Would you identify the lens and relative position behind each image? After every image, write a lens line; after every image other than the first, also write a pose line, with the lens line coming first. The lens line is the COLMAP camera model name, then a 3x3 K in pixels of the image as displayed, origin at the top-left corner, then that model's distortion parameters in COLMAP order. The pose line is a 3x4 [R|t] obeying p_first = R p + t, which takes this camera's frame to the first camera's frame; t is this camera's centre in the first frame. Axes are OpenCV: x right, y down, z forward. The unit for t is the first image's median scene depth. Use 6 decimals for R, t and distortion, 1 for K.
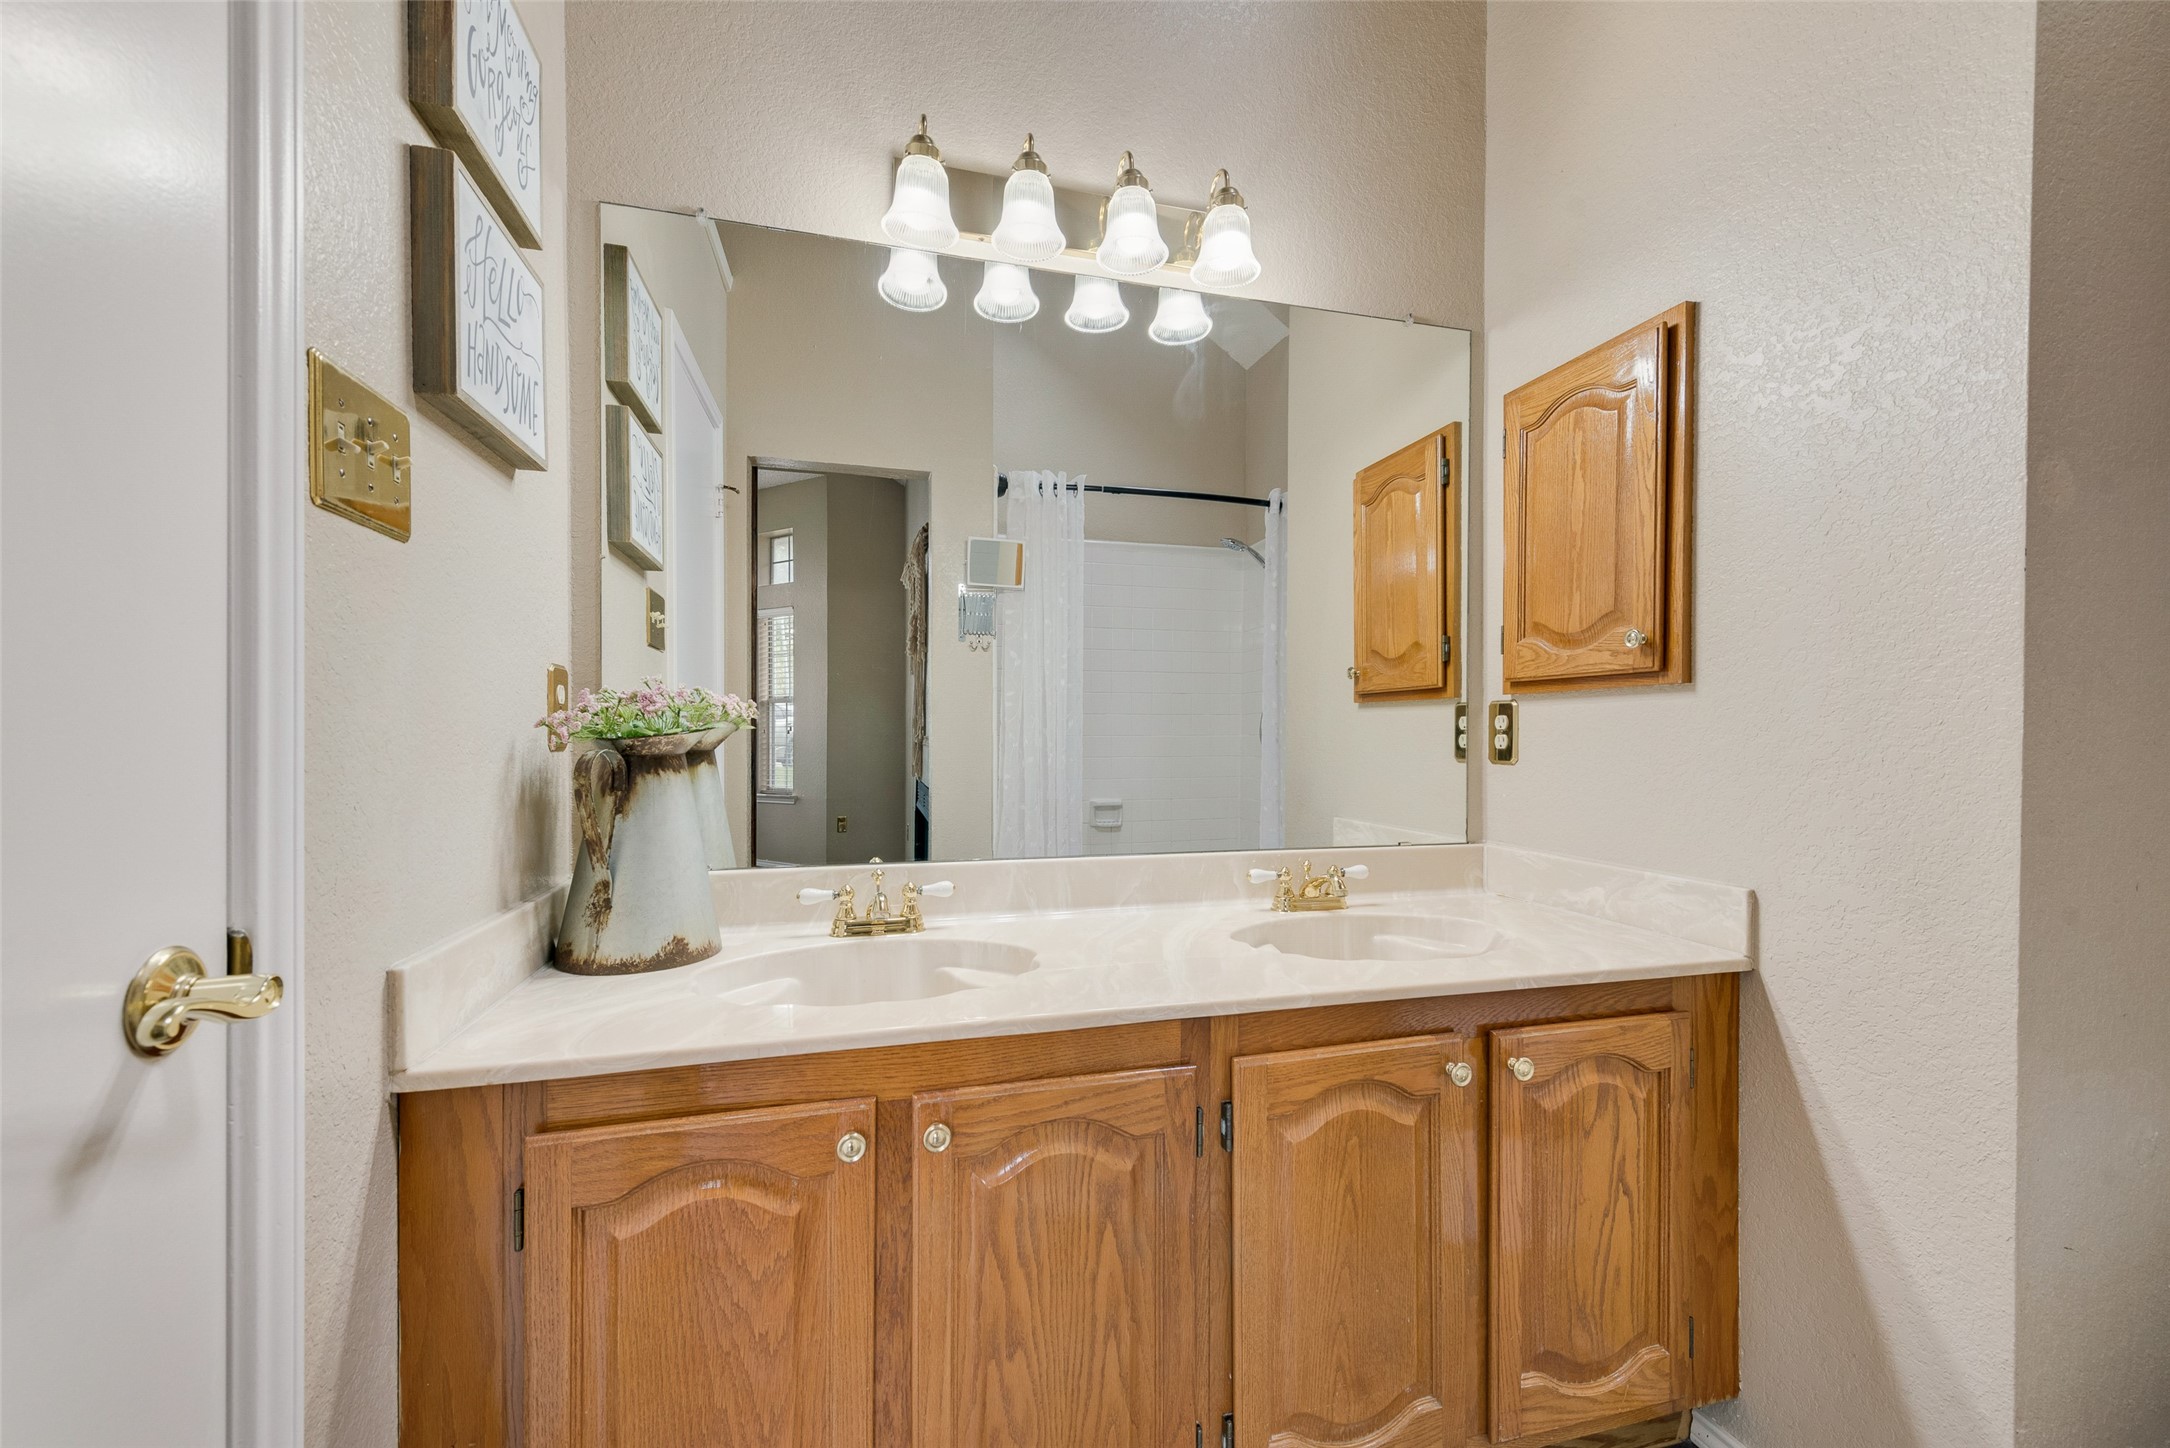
lens RADIAL K [[844.8, 0, 1077.9], [0, 844.8, 733.3], [0, 0, 1]] dist [-0.001658, 0.000000]
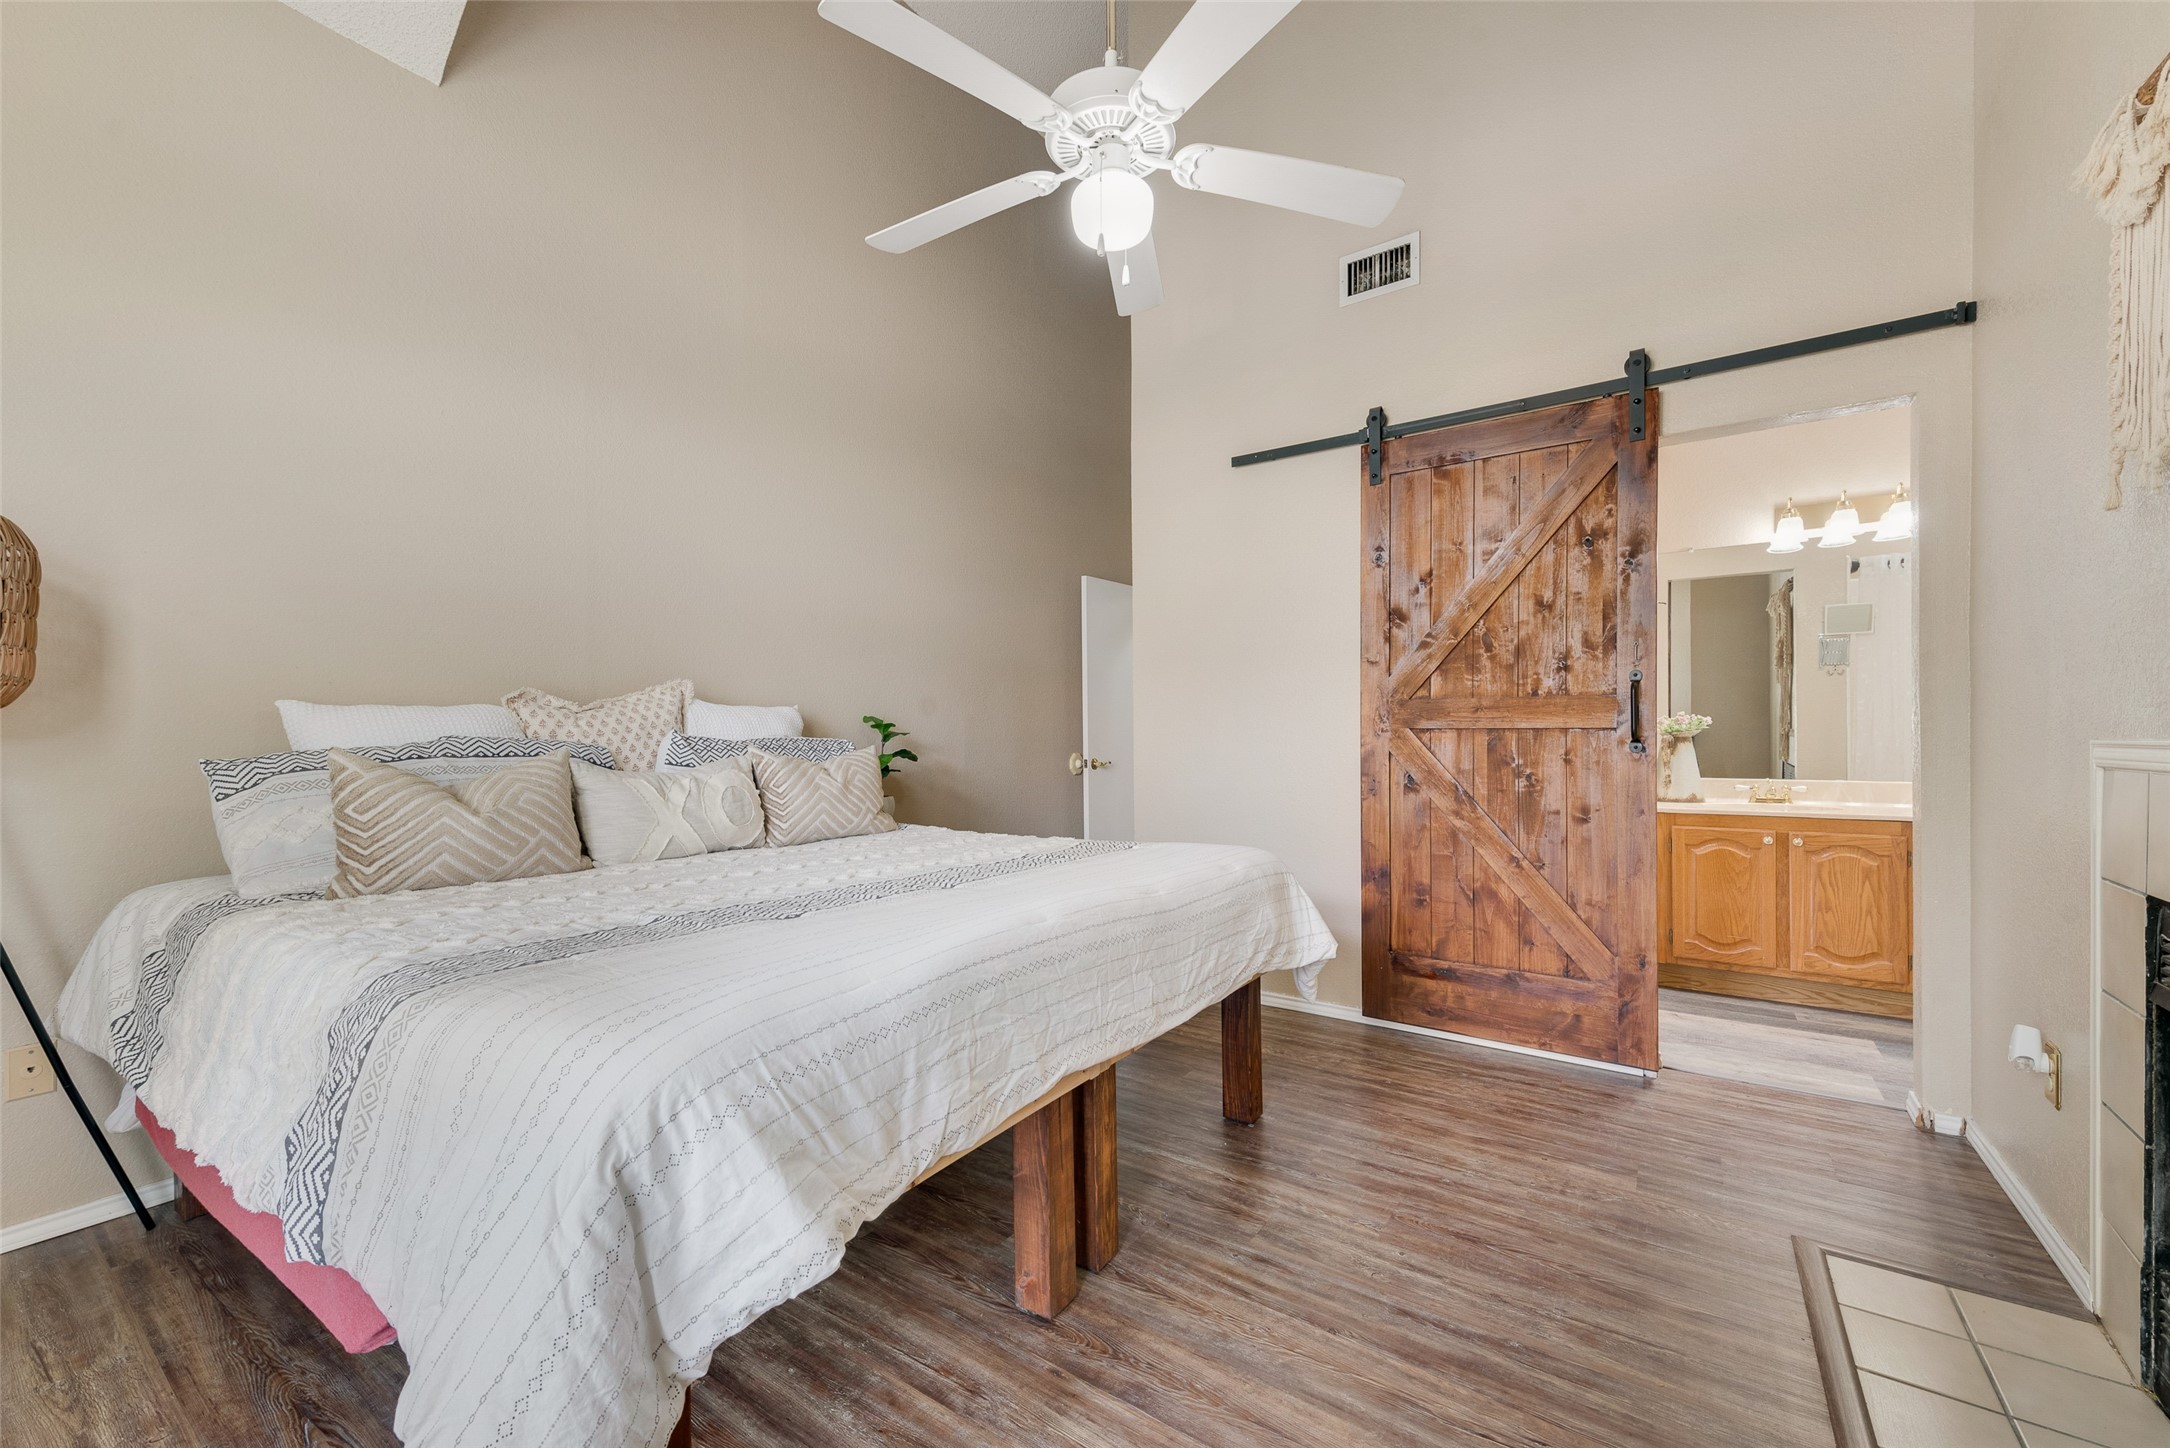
lens RADIAL K [[844.8, 0, 1065.2], [0, 844.8, 727.4], [0, 0, 1]] dist [-0.001658, 0.000000]
pose [[0.630896, -0.007123, -0.775835, 0.202693], [0.008216, 0.999963, -0.002499, -0.008532], [0.775824, -0.004798, 0.630931, -1.141148]]
